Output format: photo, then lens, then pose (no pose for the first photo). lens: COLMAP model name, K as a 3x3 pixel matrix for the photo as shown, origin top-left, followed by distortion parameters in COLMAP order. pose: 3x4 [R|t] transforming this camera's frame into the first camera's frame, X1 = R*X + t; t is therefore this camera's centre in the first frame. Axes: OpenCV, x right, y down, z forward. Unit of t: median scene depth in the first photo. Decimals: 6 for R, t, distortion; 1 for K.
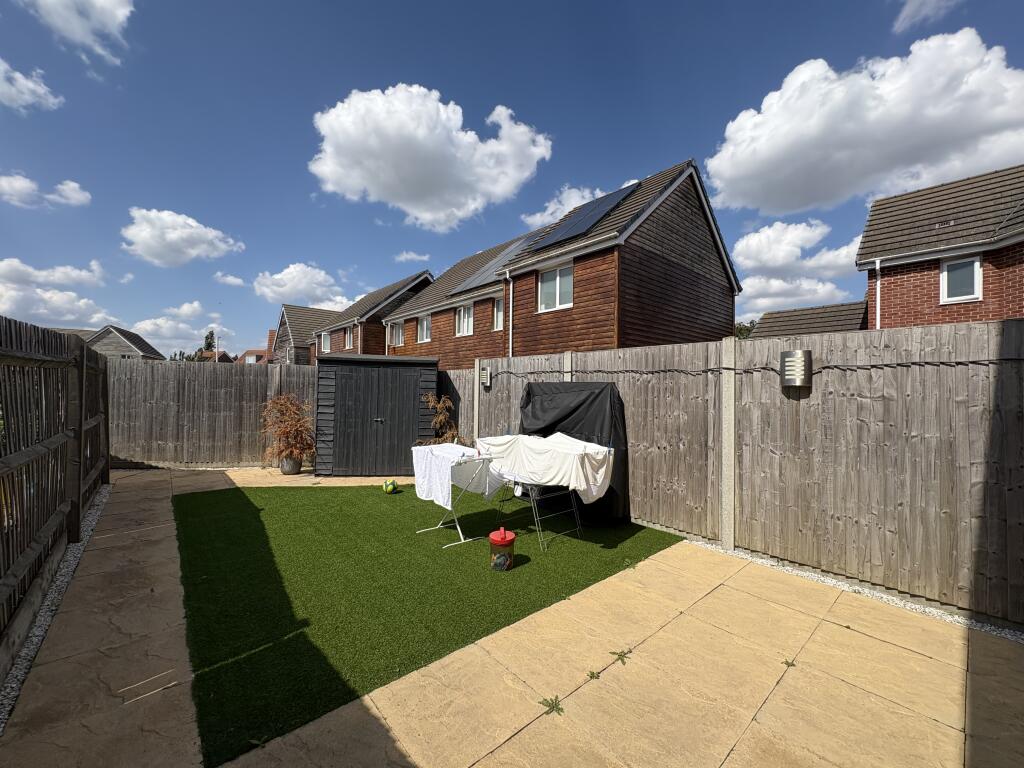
lens RADIAL K [[408.7, 0, 514.6], [0, 408.7, 386.9], [0, 0, 1]] dist [-0.005457, 0.000879]
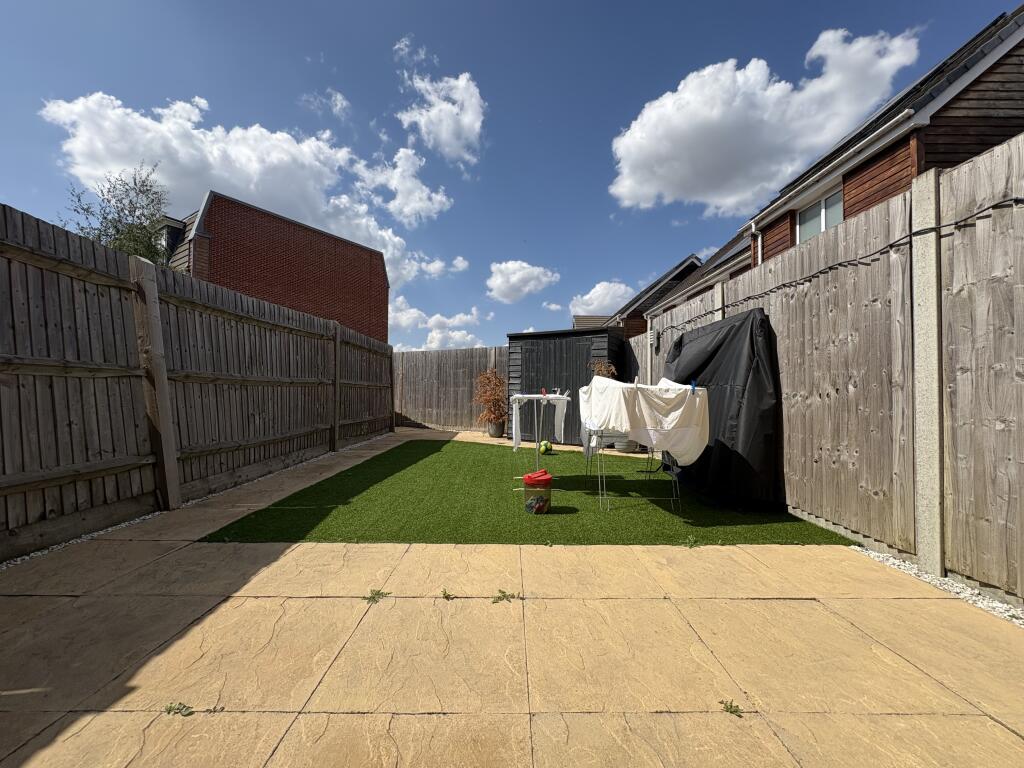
lens RADIAL K [[408.7, 0, 513.2], [0, 408.7, 390.8], [0, 0, 1]] dist [-0.005457, 0.000879]
pose [[0.753478, -0.017022, -0.657253, 0.168854], [0.012258, 0.999855, -0.011843, 0.058925], [0.657359, 0.000867, 0.753577, 0.090343]]
